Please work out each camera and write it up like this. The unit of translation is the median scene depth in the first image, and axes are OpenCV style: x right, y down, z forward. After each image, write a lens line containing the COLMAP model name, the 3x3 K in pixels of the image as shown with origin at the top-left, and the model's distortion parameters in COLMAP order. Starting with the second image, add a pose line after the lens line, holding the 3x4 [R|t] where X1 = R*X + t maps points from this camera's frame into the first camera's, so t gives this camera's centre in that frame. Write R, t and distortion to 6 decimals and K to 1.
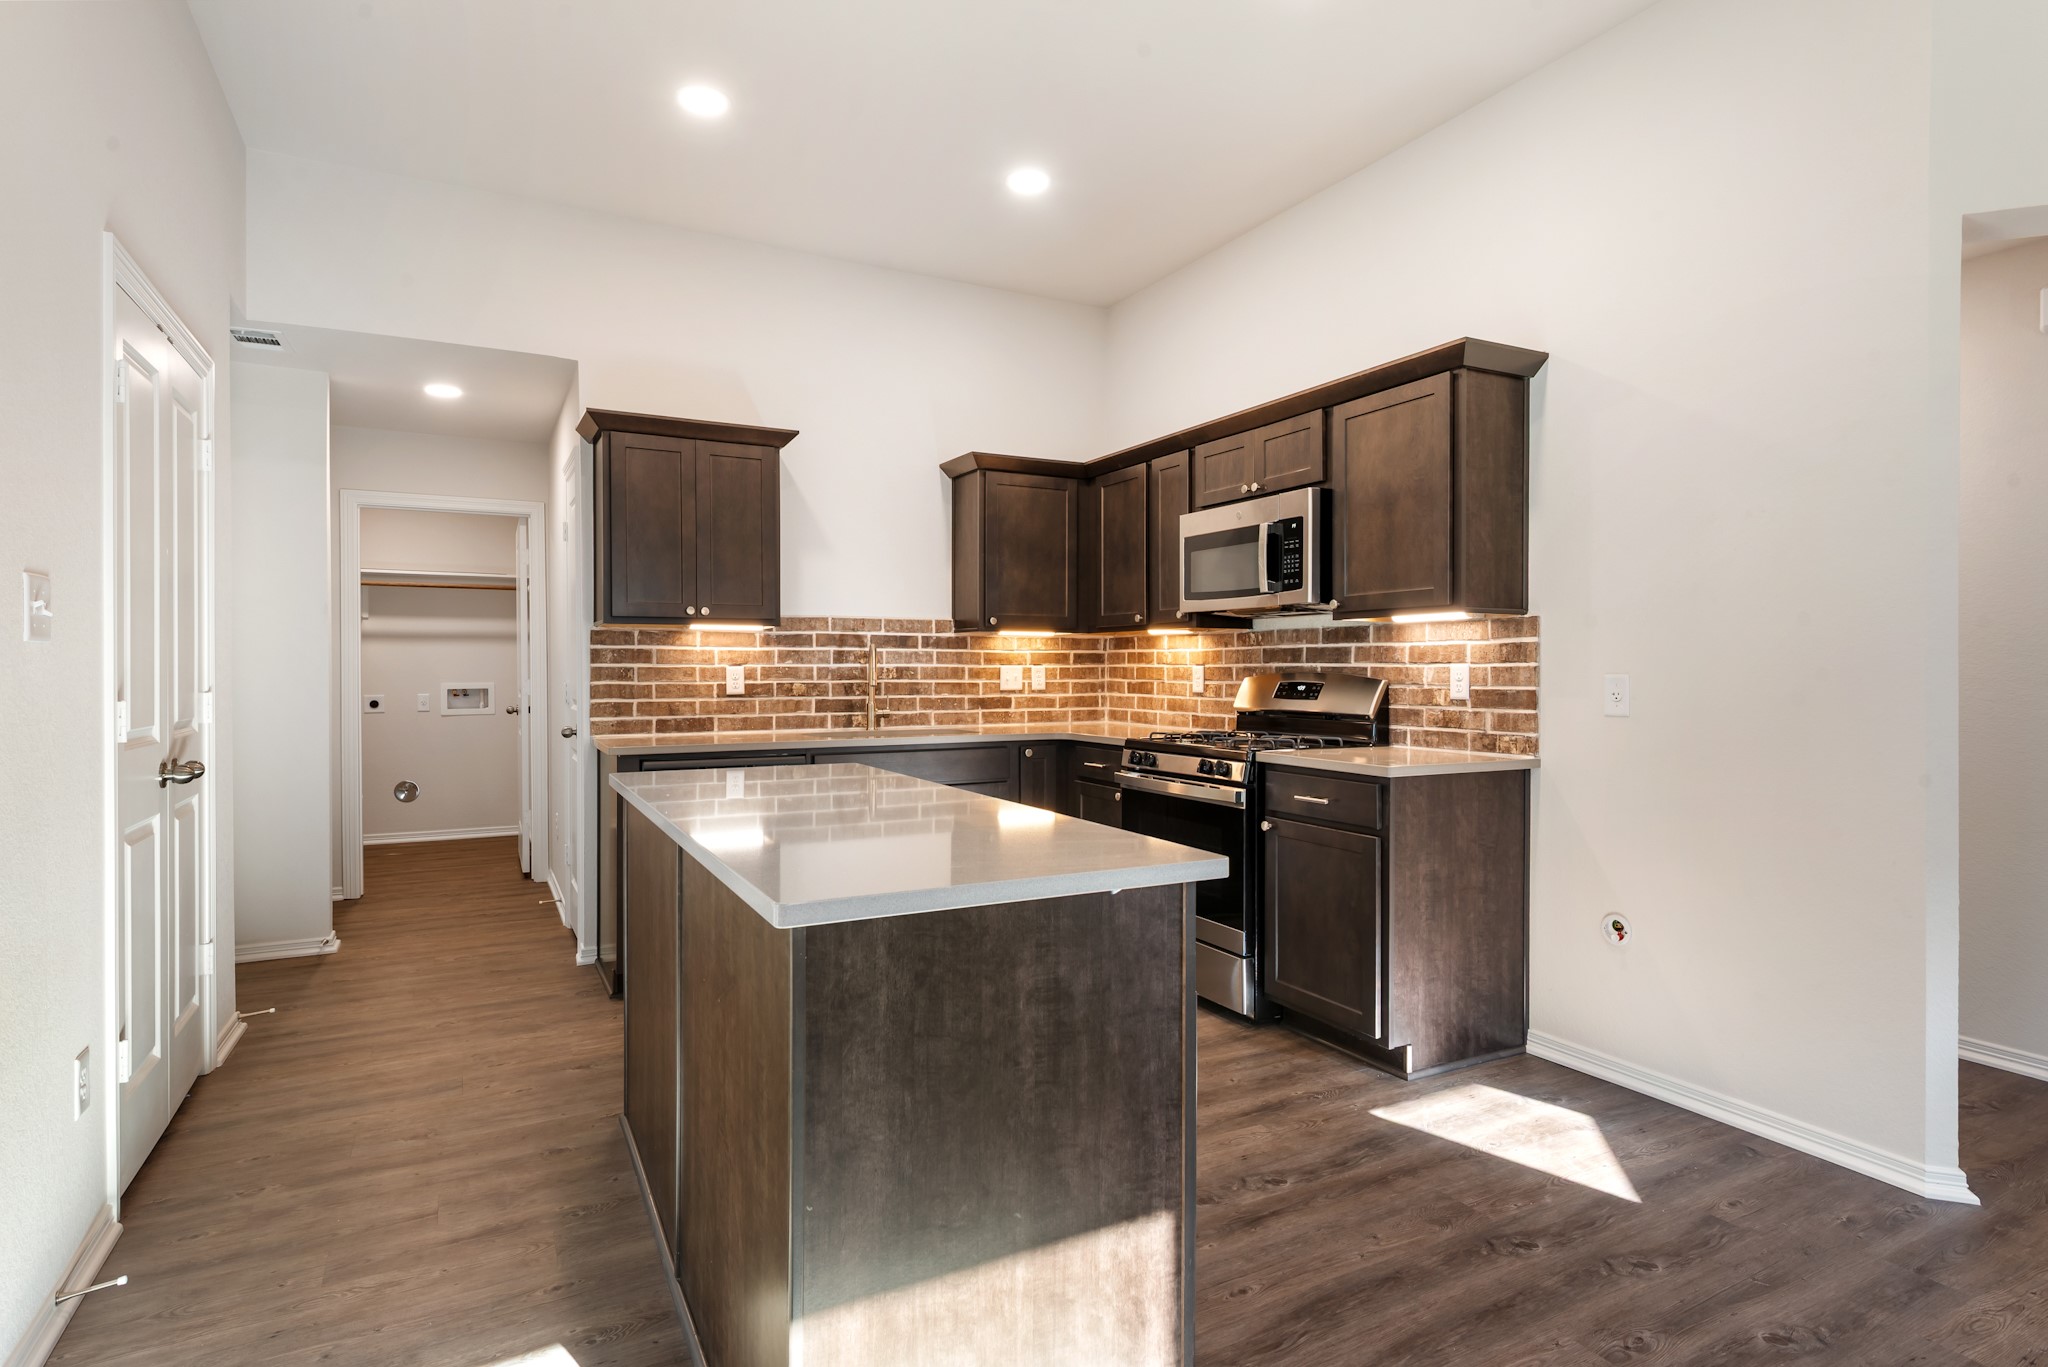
lens RADIAL K [[1061.5, 0, 1022.4], [0, 1061.5, 679.1], [0, 0, 1]] dist [0.018569, -0.010351]
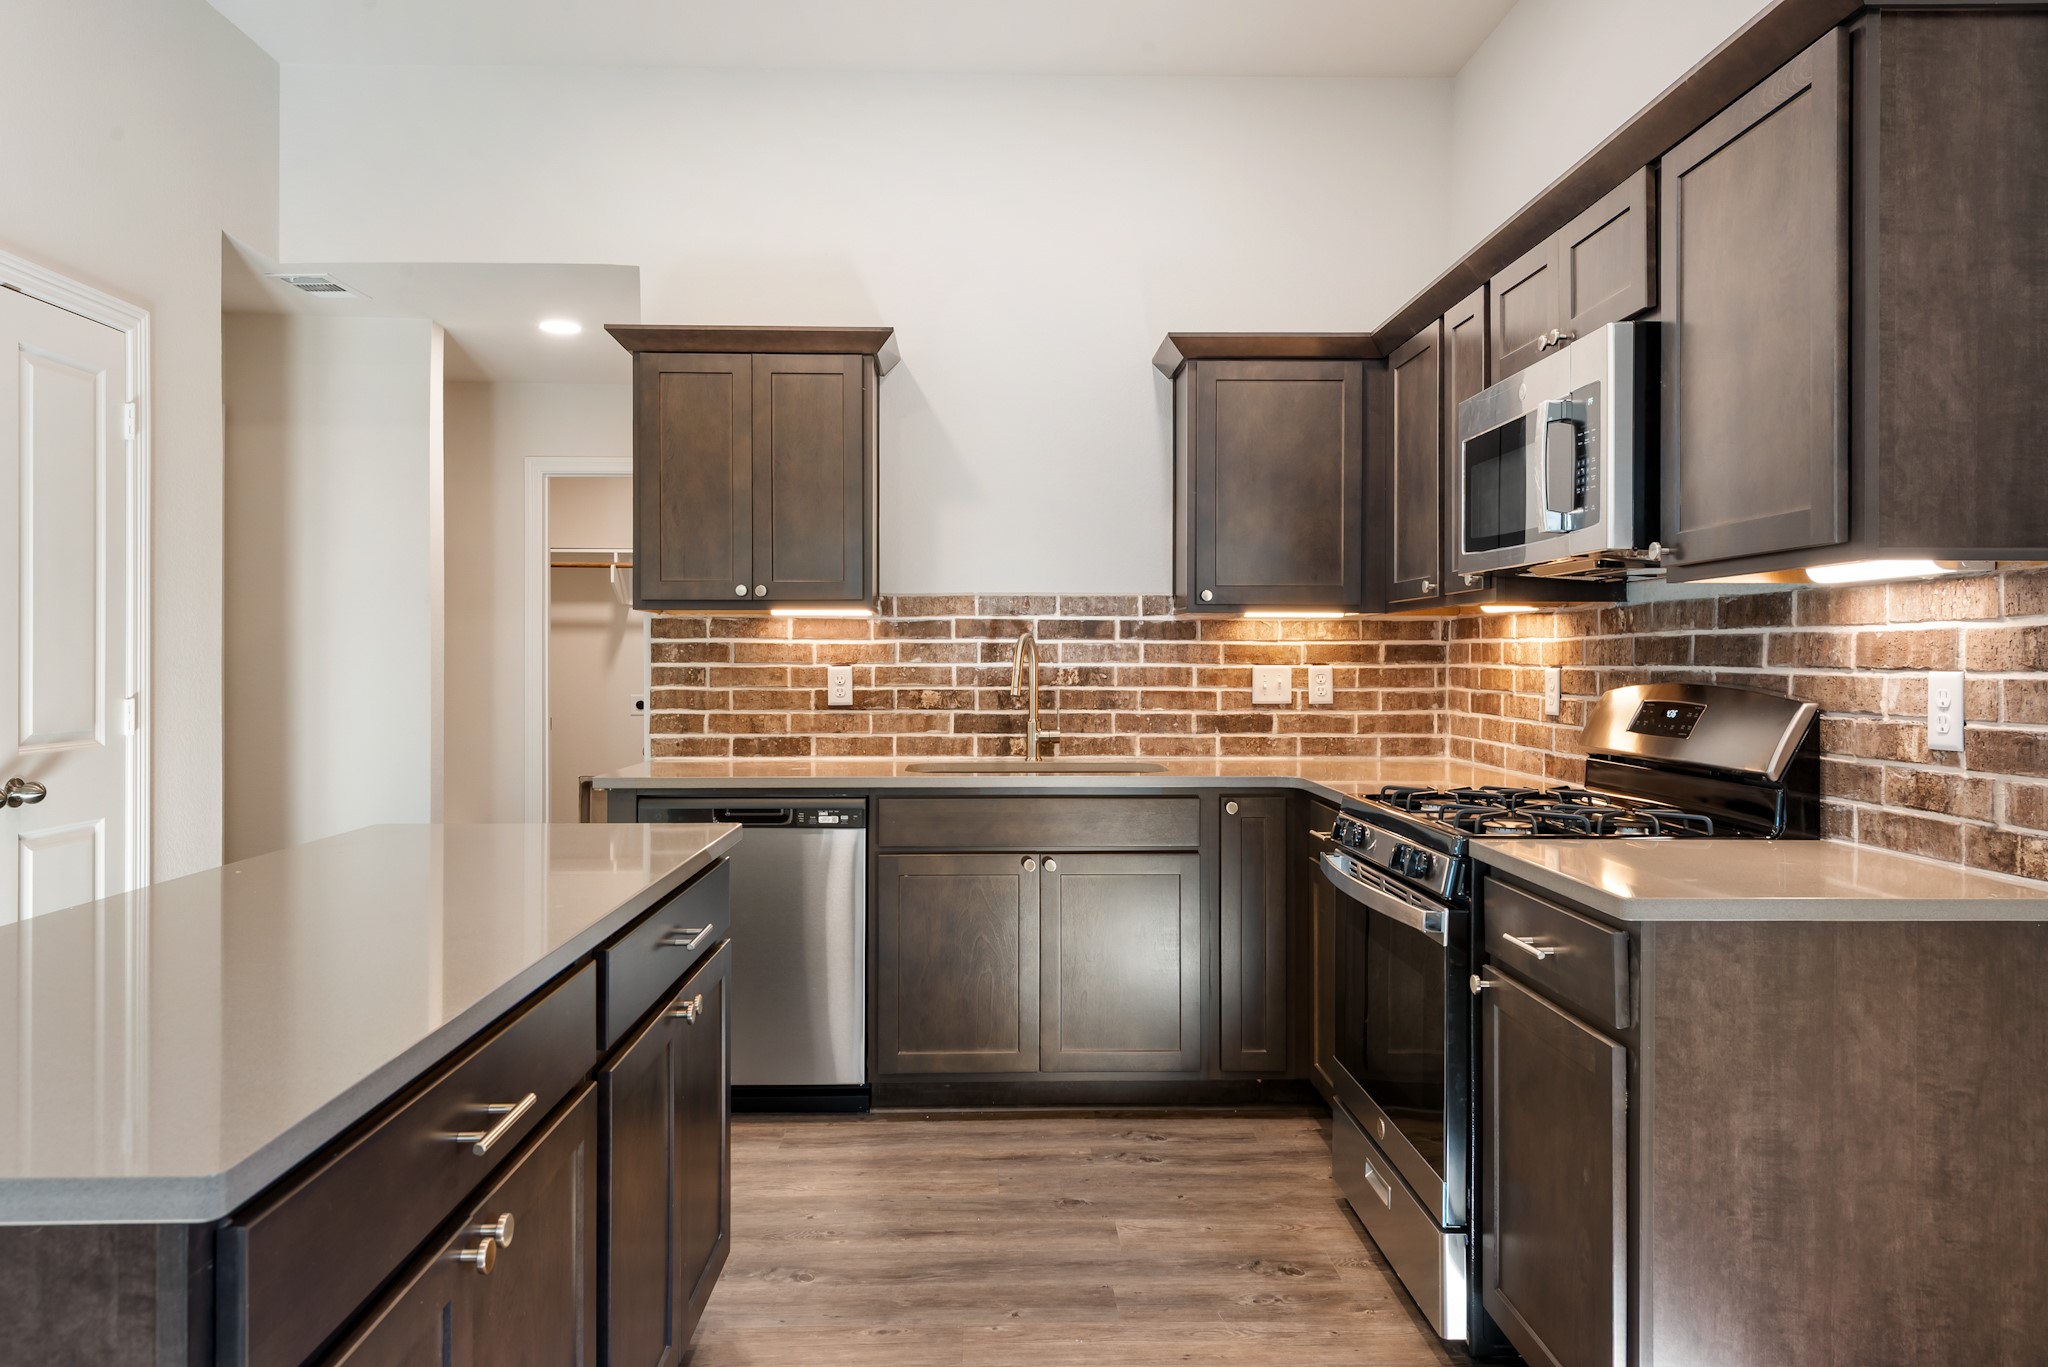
lens RADIAL K [[1366.2, 0, 1012.7], [0, 1366.2, 659.8], [0, 0, 1]] dist [0.023038, -0.018861]
pose [[0.895021, 0.001744, -0.446022, 0.261781], [-0.005812, 0.999953, -0.007753, -0.010598], [0.445987, 0.009531, 0.894989, 0.243321]]
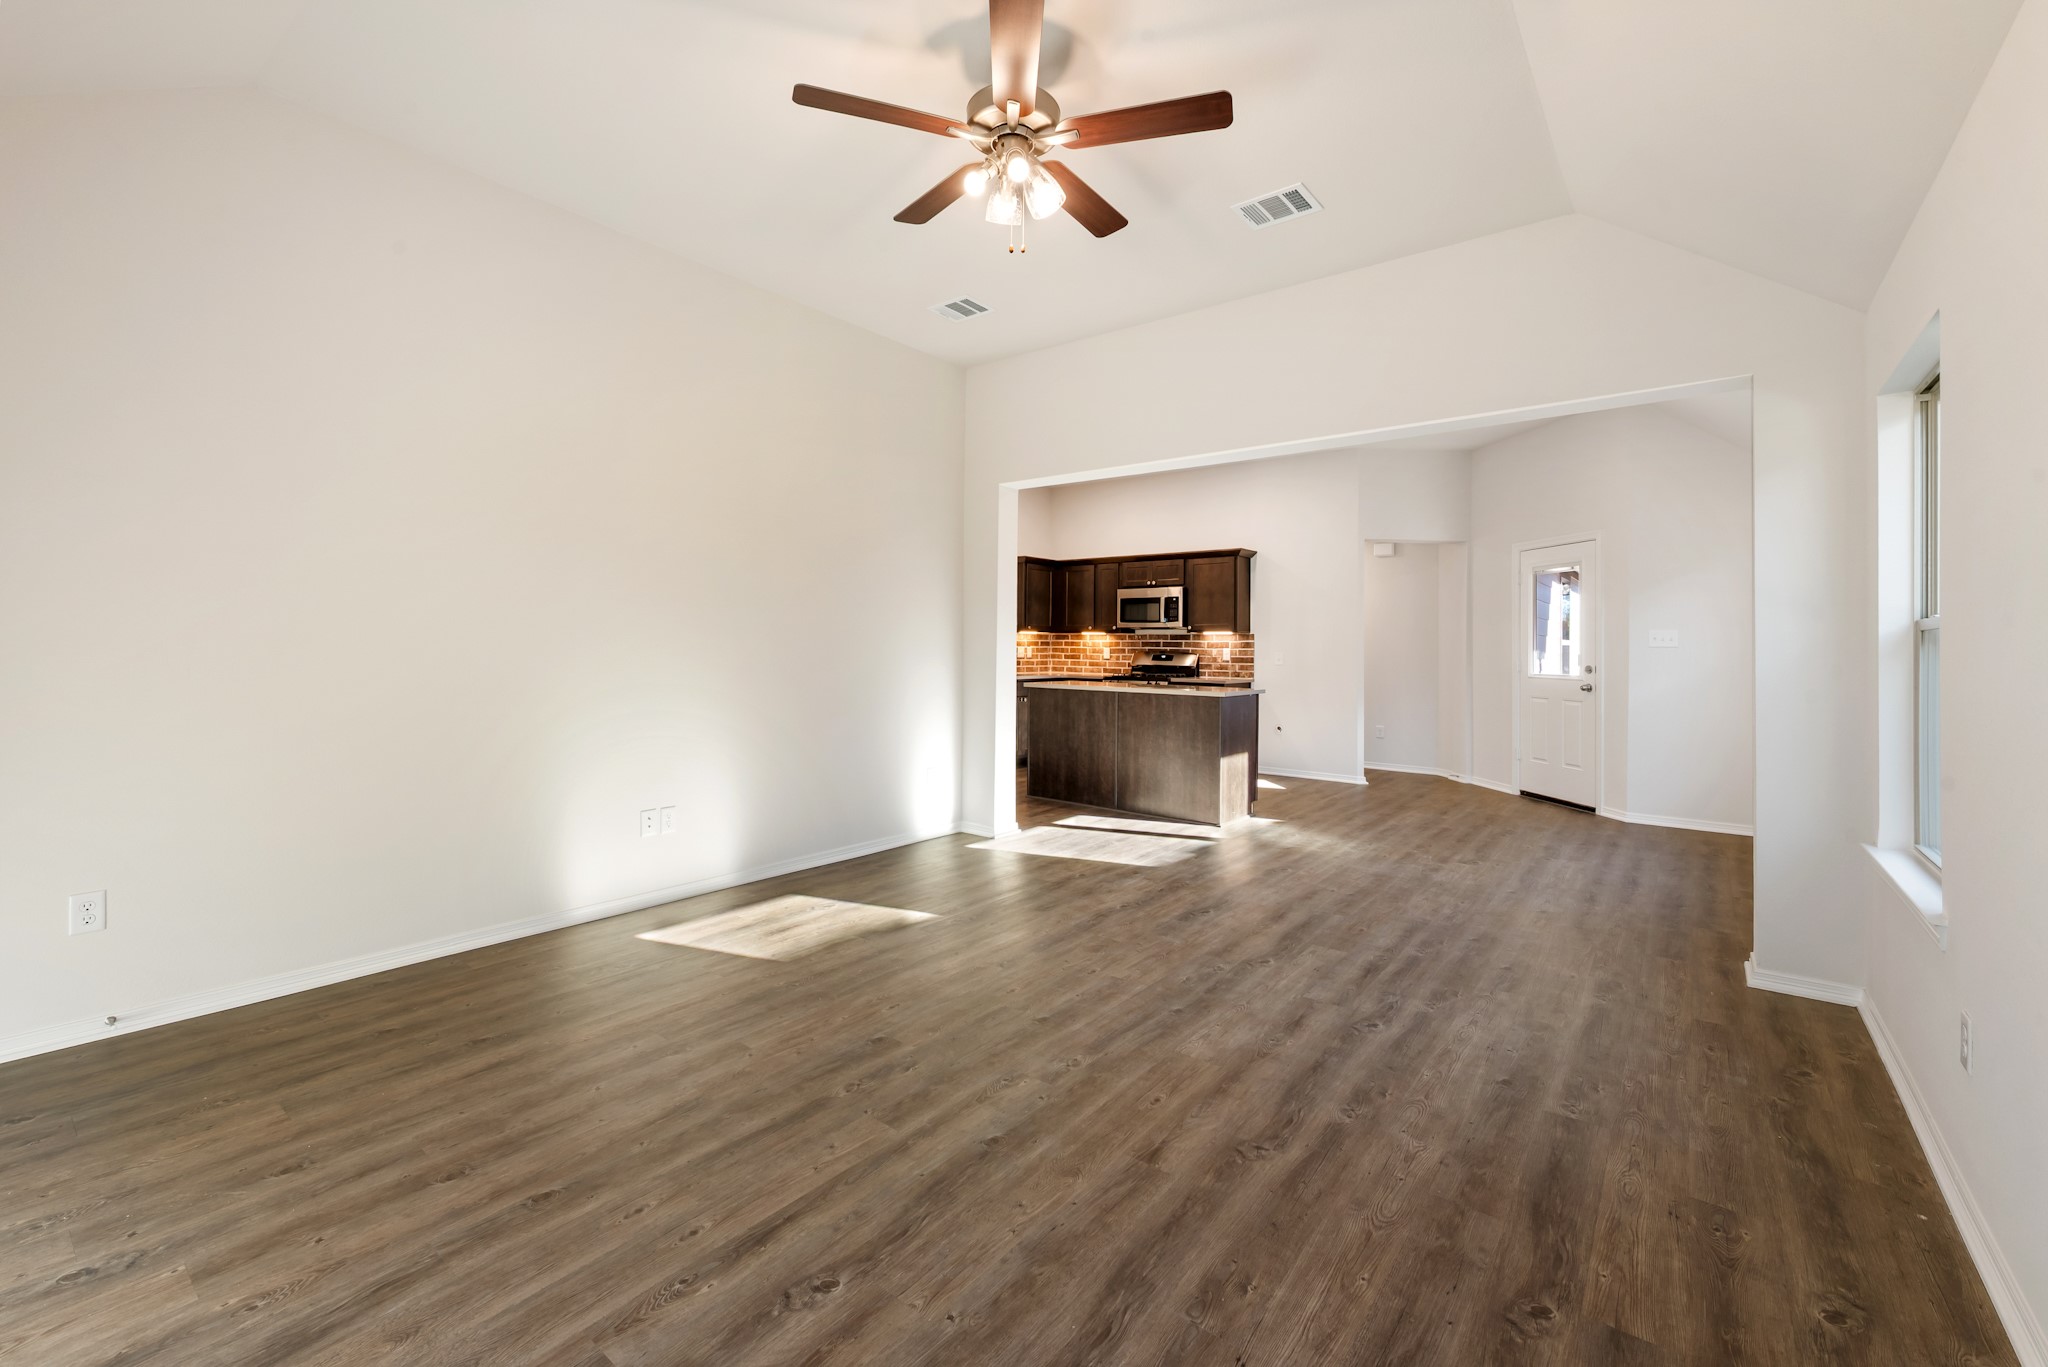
lens RADIAL K [[856.3, 0, 1016.1], [0, 856.3, 638.6], [0, 0, 1]] dist [0.008386, -0.000950]
pose [[0.915261, 0.015846, 0.402550, -0.917778], [-0.008009, 0.999744, -0.021144, 0.011090], [-0.402782, 0.016128, 0.915154, -0.807470]]
